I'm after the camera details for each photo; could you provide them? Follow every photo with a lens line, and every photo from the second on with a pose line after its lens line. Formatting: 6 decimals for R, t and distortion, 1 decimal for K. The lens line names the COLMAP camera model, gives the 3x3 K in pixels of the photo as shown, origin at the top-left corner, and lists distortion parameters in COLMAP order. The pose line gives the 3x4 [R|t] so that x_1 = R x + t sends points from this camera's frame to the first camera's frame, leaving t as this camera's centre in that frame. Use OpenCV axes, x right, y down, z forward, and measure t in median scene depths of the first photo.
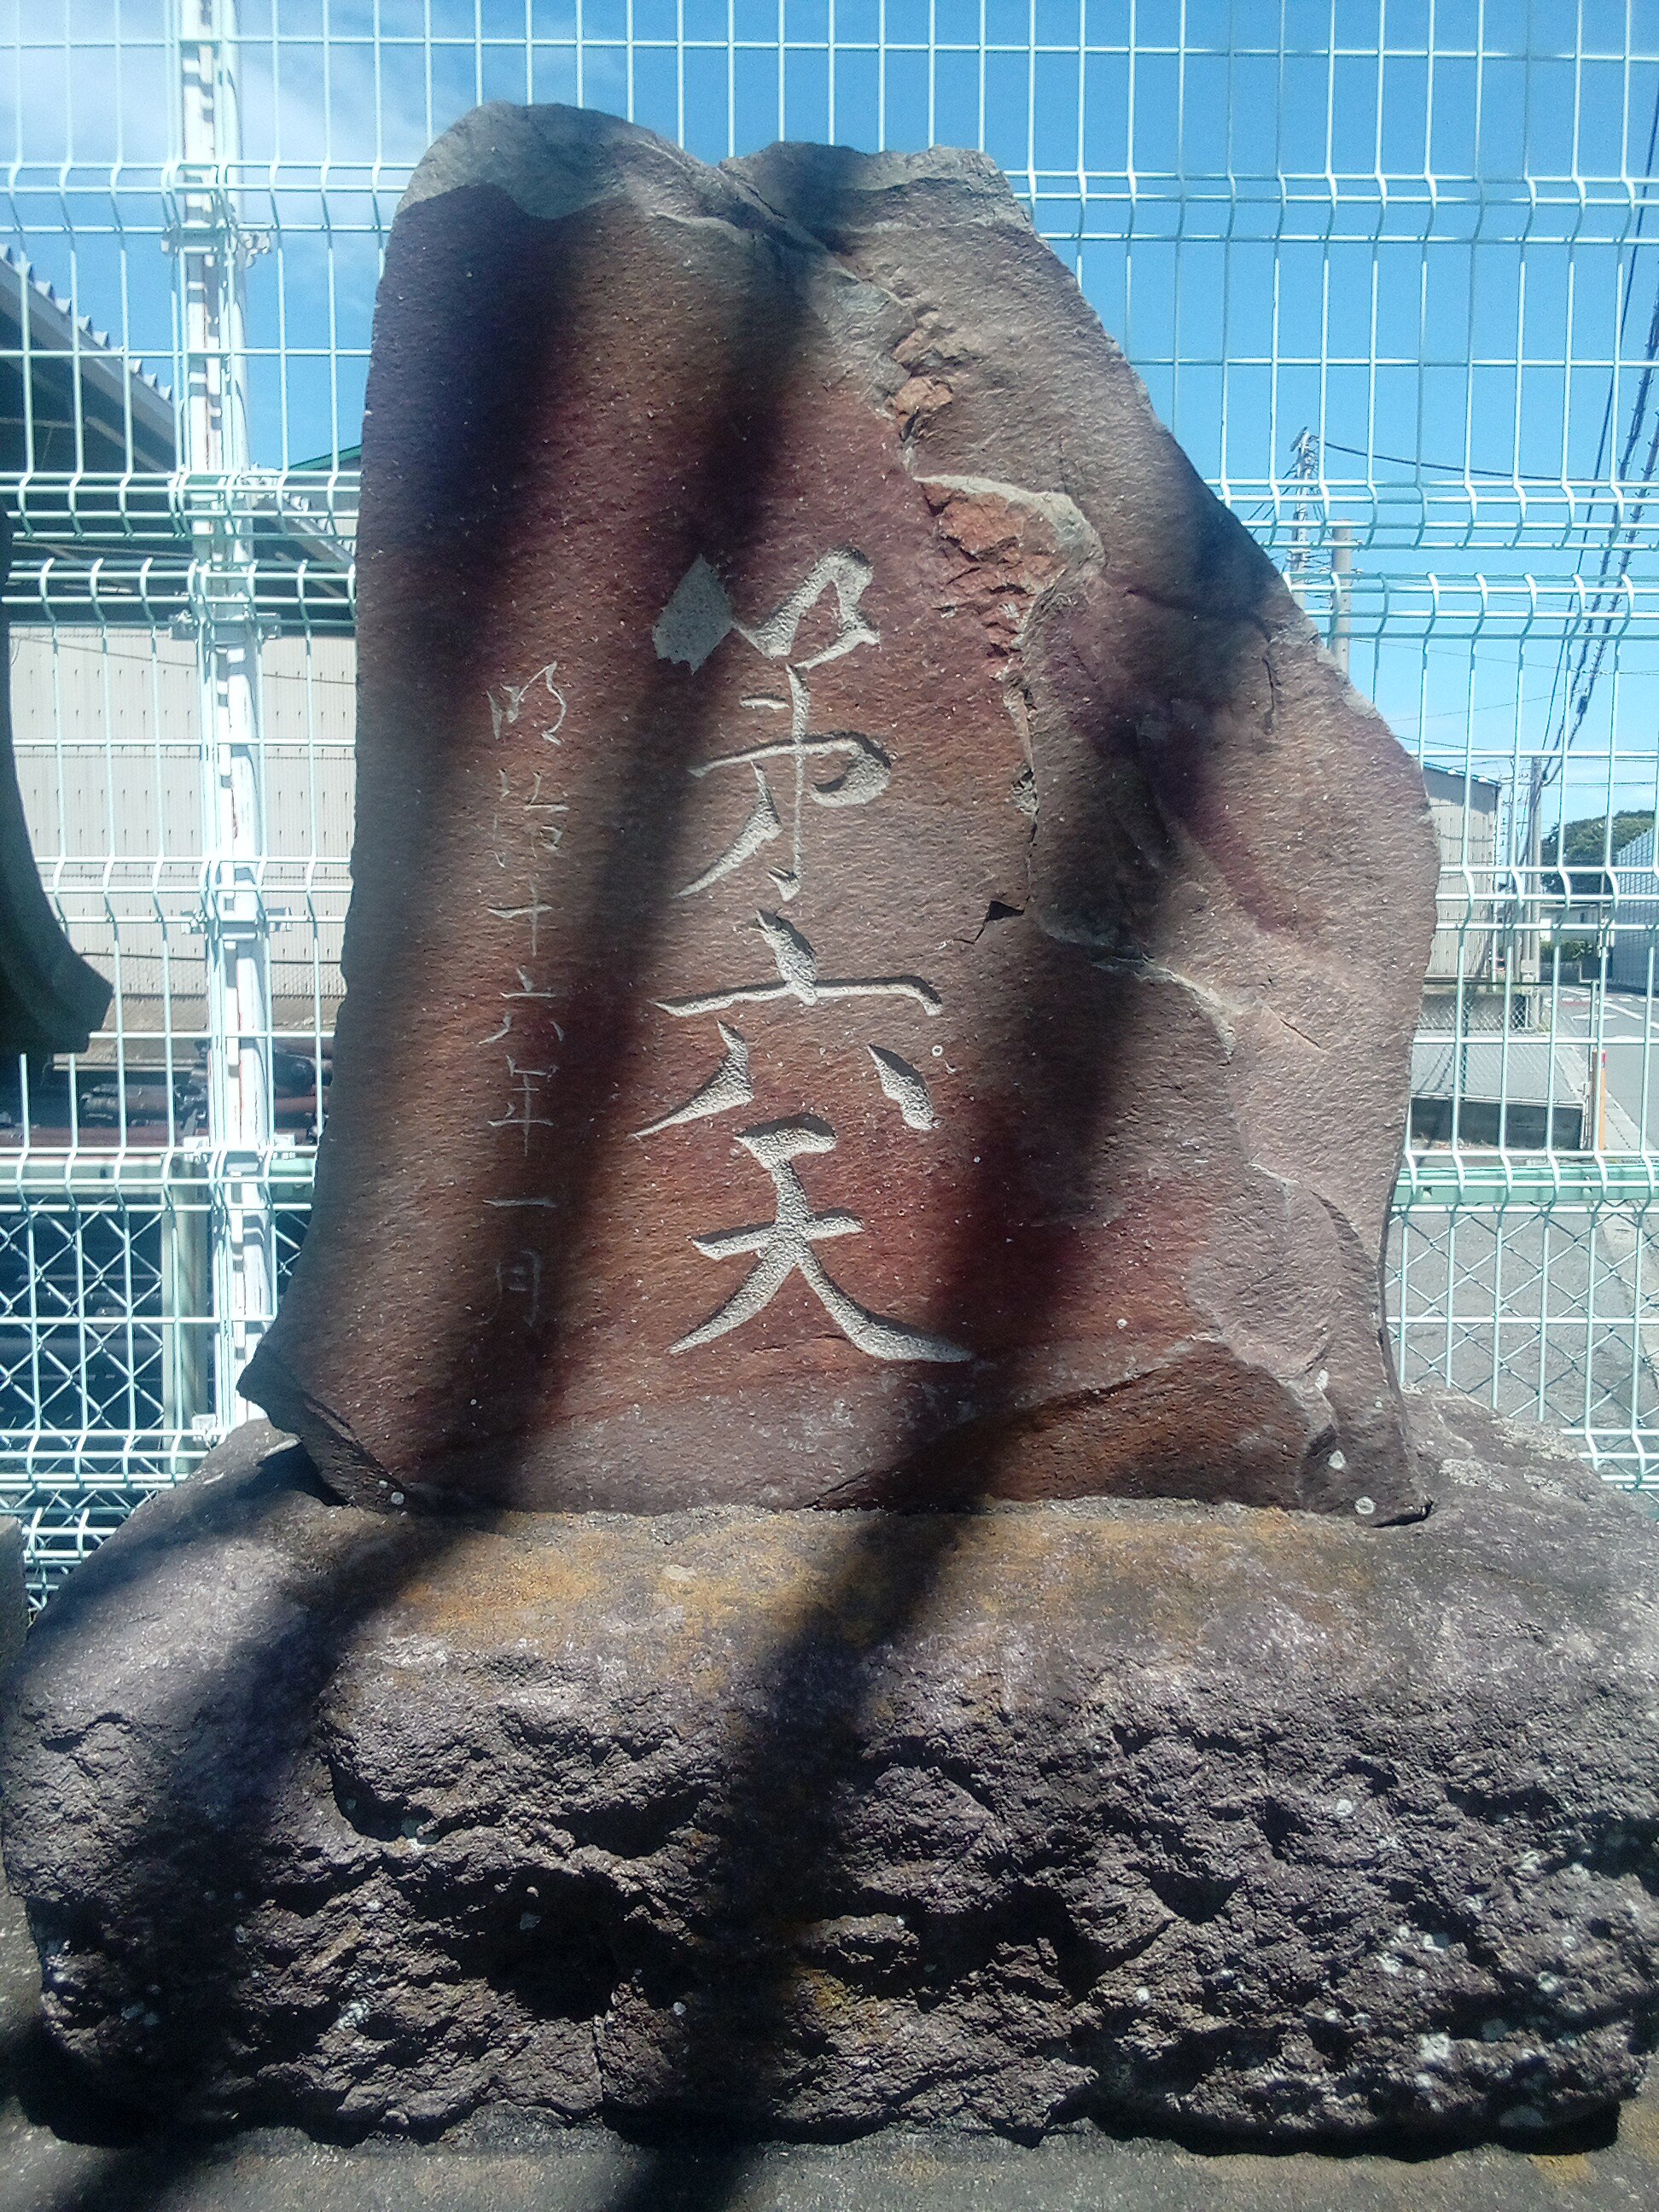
lens RADIAL K [[1842.6, 0, 828.9], [0, 1842.6, 1109.9], [0, 0, 1]] dist [0.048737, -0.070634]
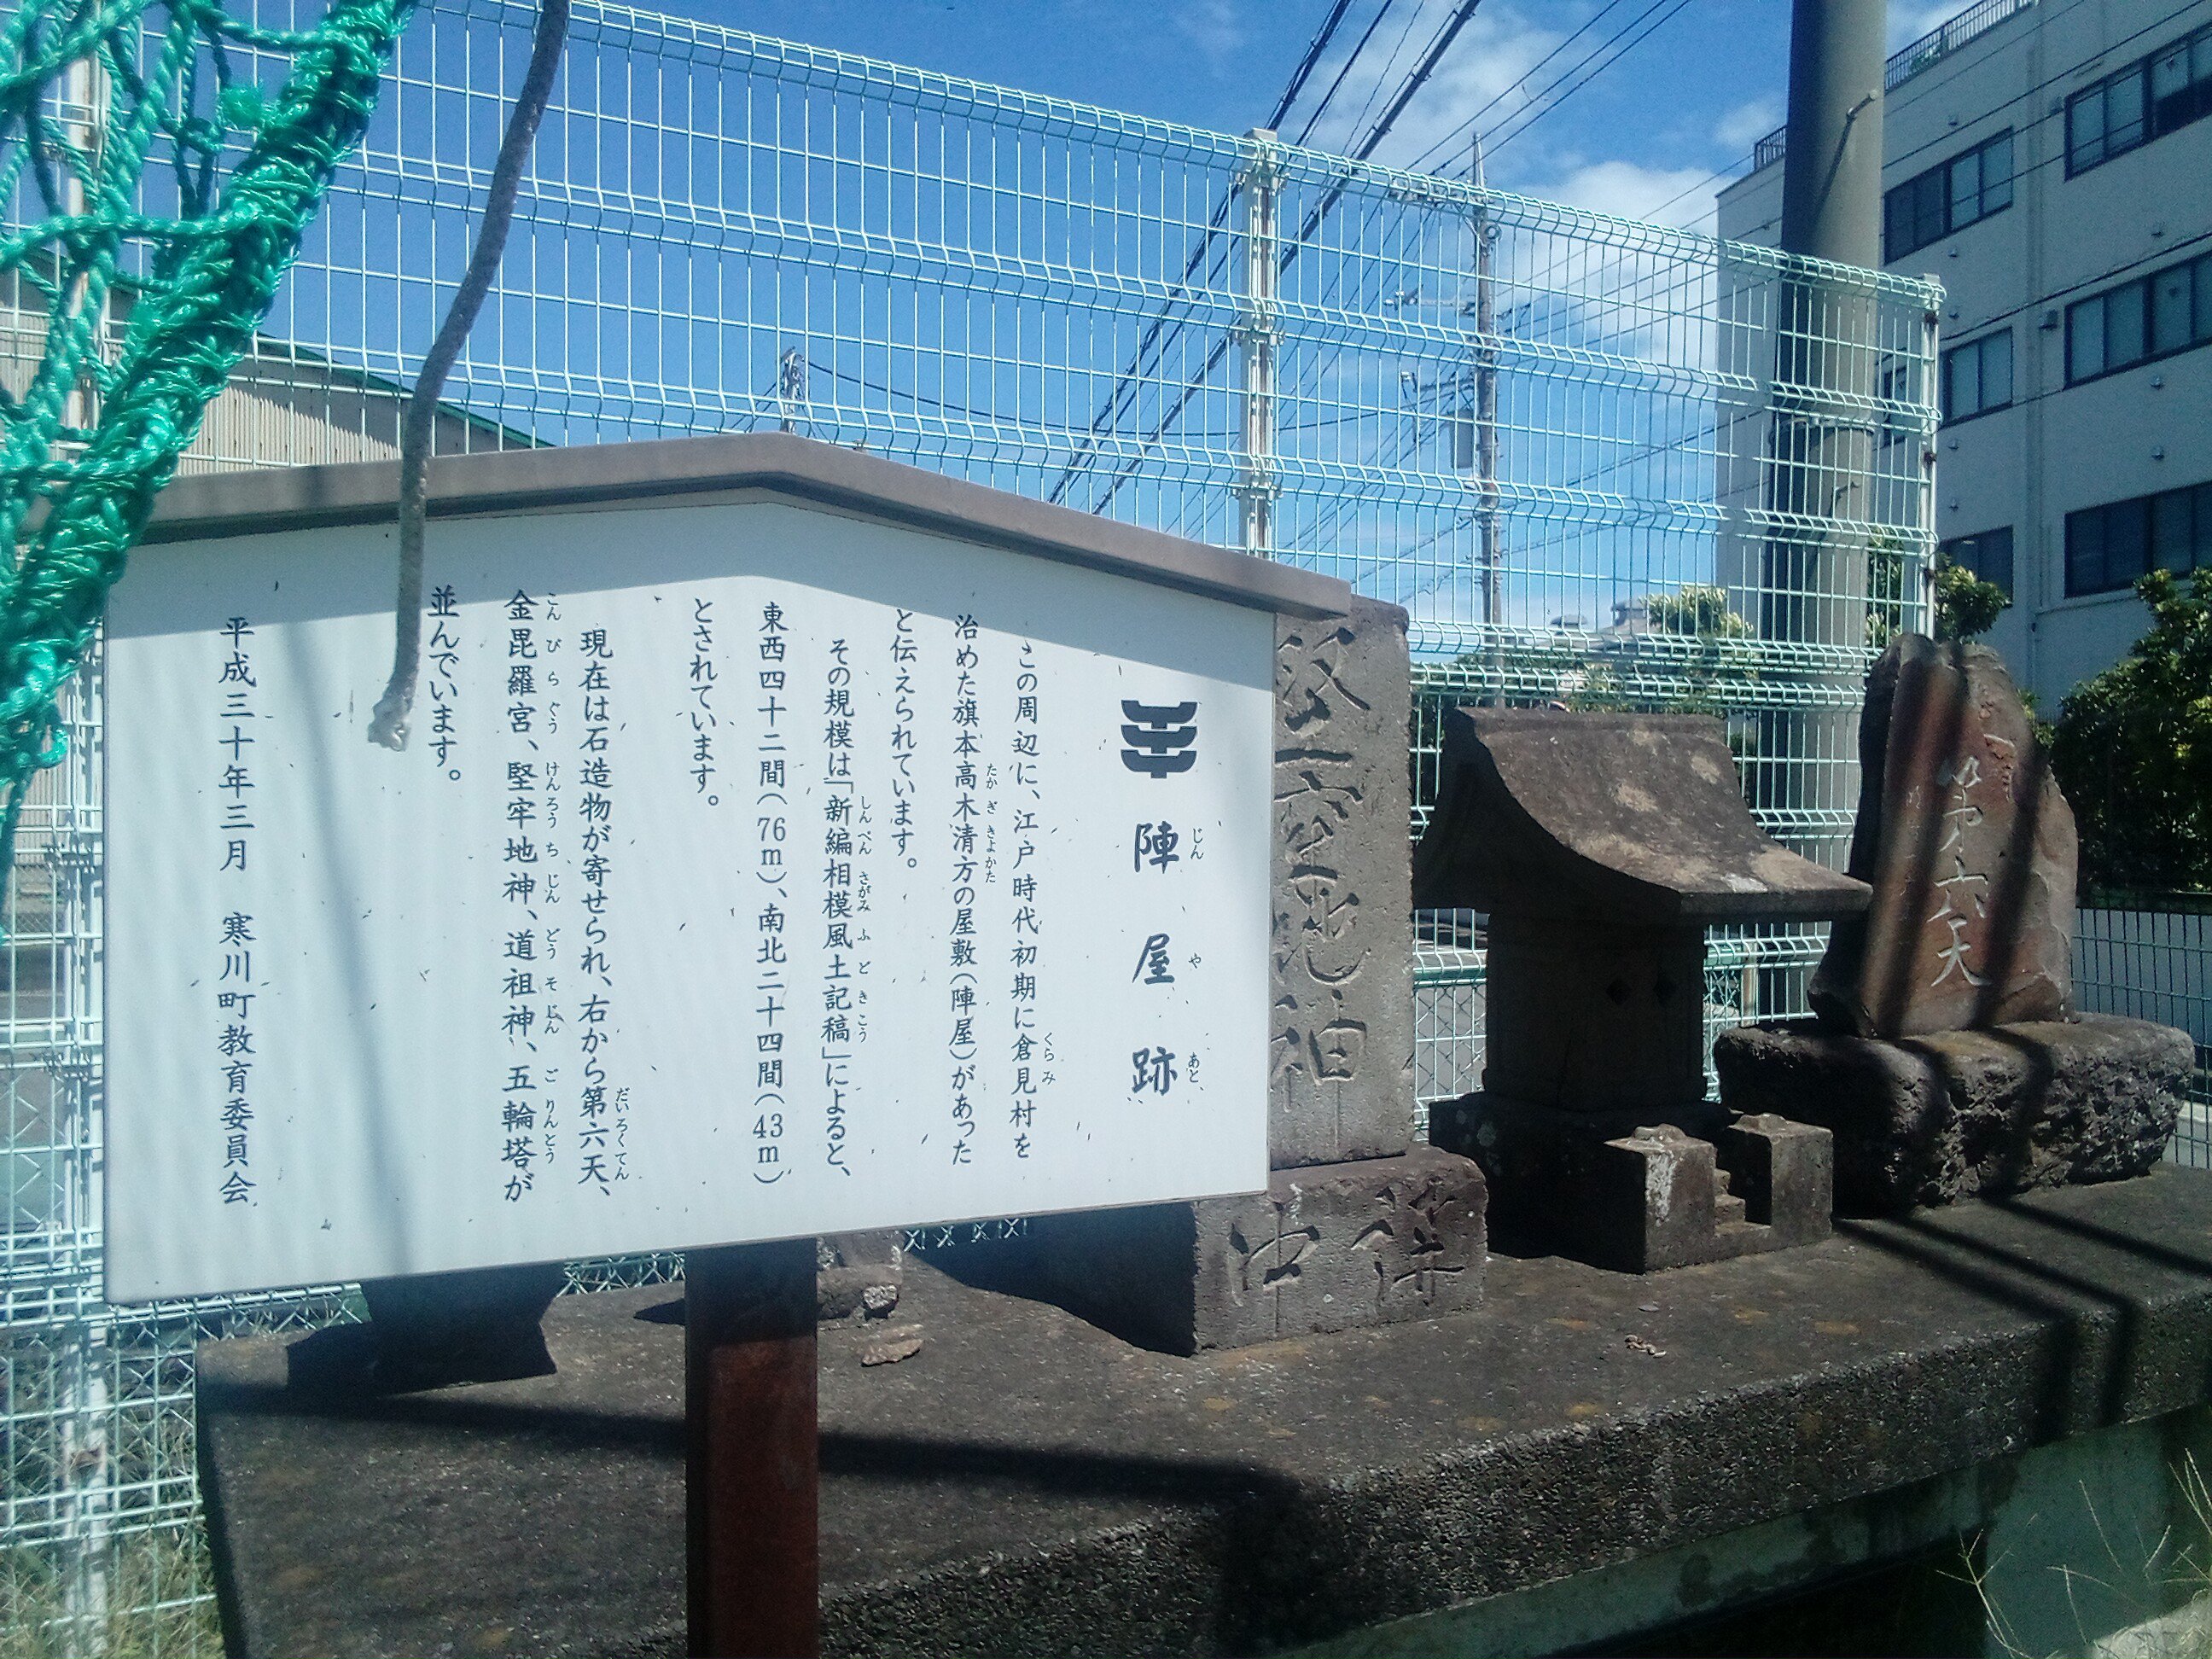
lens RADIAL K [[1842.6, 0, 1098.4], [0, 1842.6, 832.7], [0, 0, 1]] dist [0.048737, -0.070634]
pose [[0.879542, -0.007801, 0.475758, -3.129889], [0.042836, 0.997104, -0.062842, -0.000308], [-0.473890, 0.075652, 0.877329, -1.314884]]
